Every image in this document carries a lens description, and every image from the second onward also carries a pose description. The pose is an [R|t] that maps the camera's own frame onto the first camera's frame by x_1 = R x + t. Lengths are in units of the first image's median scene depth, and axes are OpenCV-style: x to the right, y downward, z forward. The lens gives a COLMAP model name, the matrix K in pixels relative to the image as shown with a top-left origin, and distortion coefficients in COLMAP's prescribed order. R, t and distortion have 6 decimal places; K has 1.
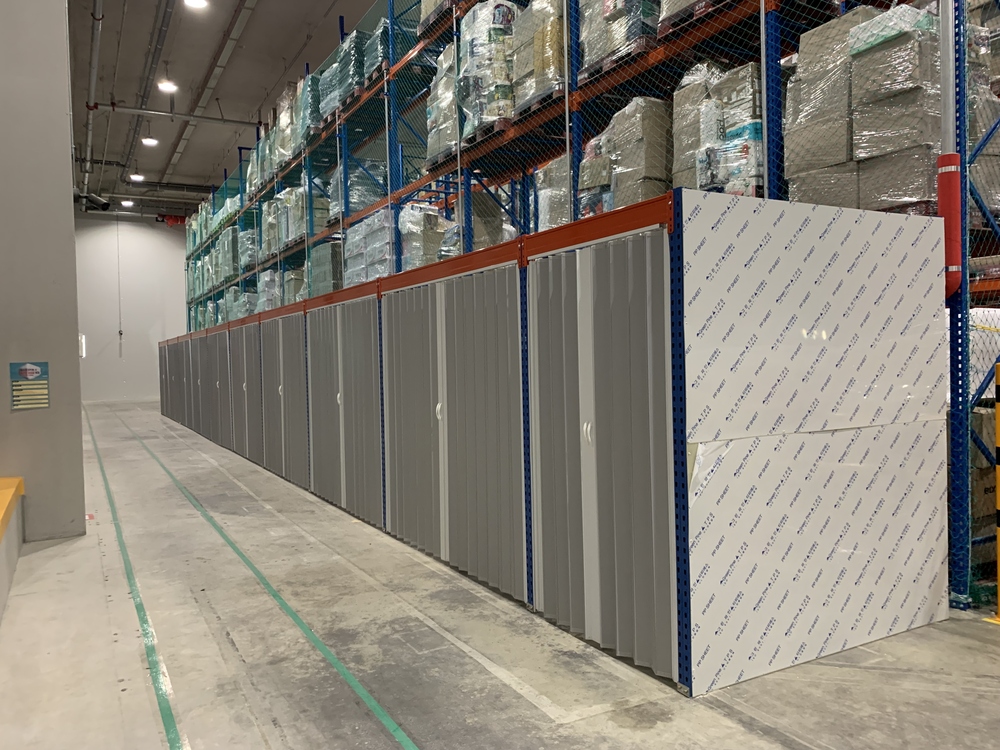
lens RADIAL K [[802.4, 0, 500.0], [0, 802.4, 375.0], [0, 0, 1]] dist [0.003962, -0.003781]
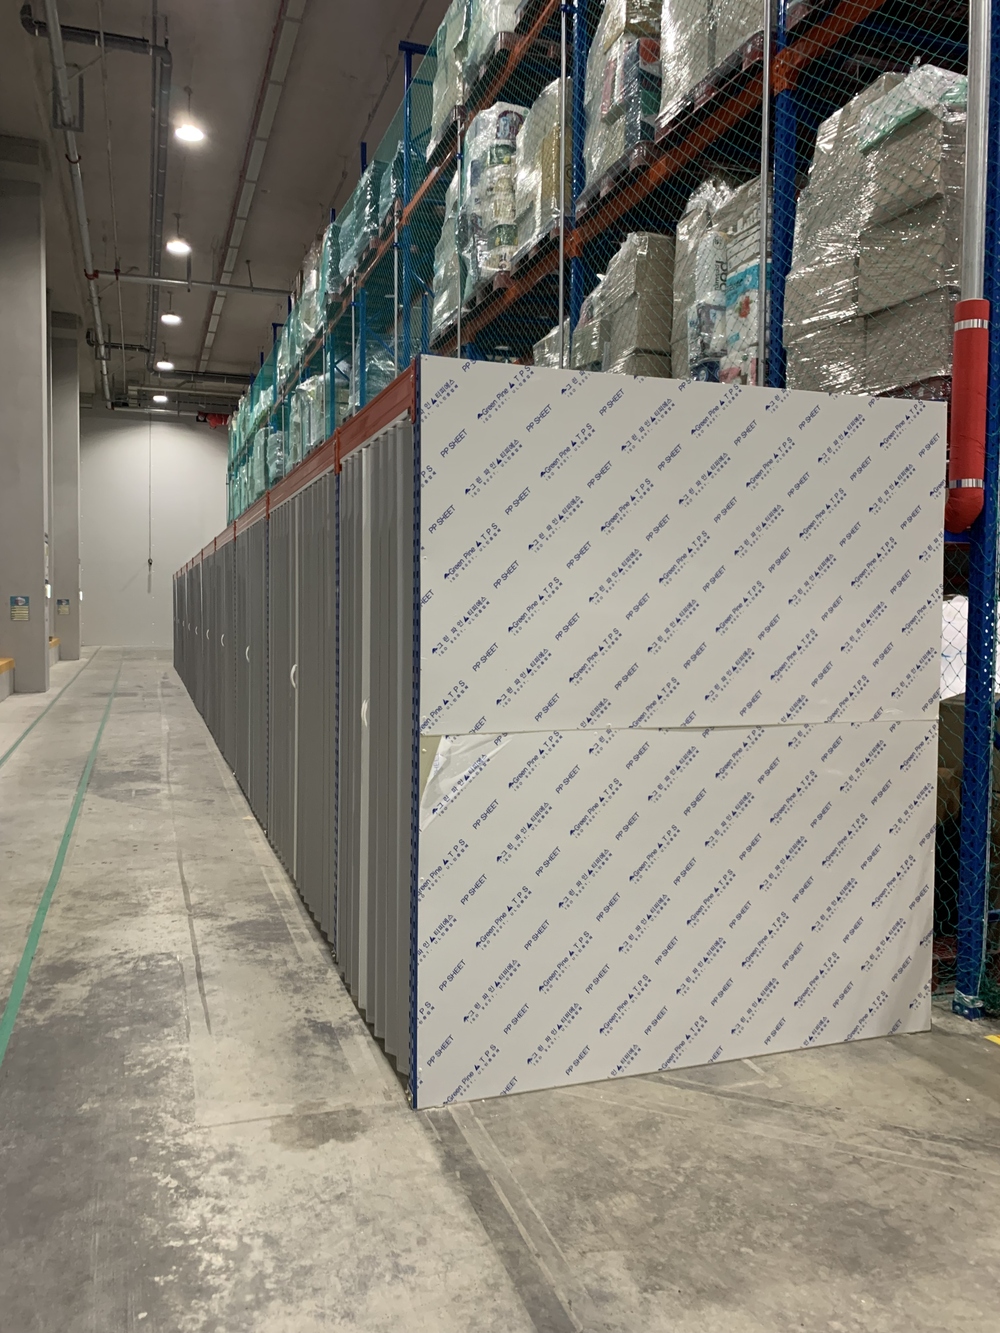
lens RADIAL K [[1069.7, 0, 502.0], [0, 1069.7, 654.5], [0, 0, 1]] dist [0.003962, -0.003781]
pose [[0.982844, 0.038310, -0.180419, 0.331020], [-0.034026, 0.999062, 0.026777, -0.006952], [0.181276, -0.020179, 0.983225, 0.094044]]
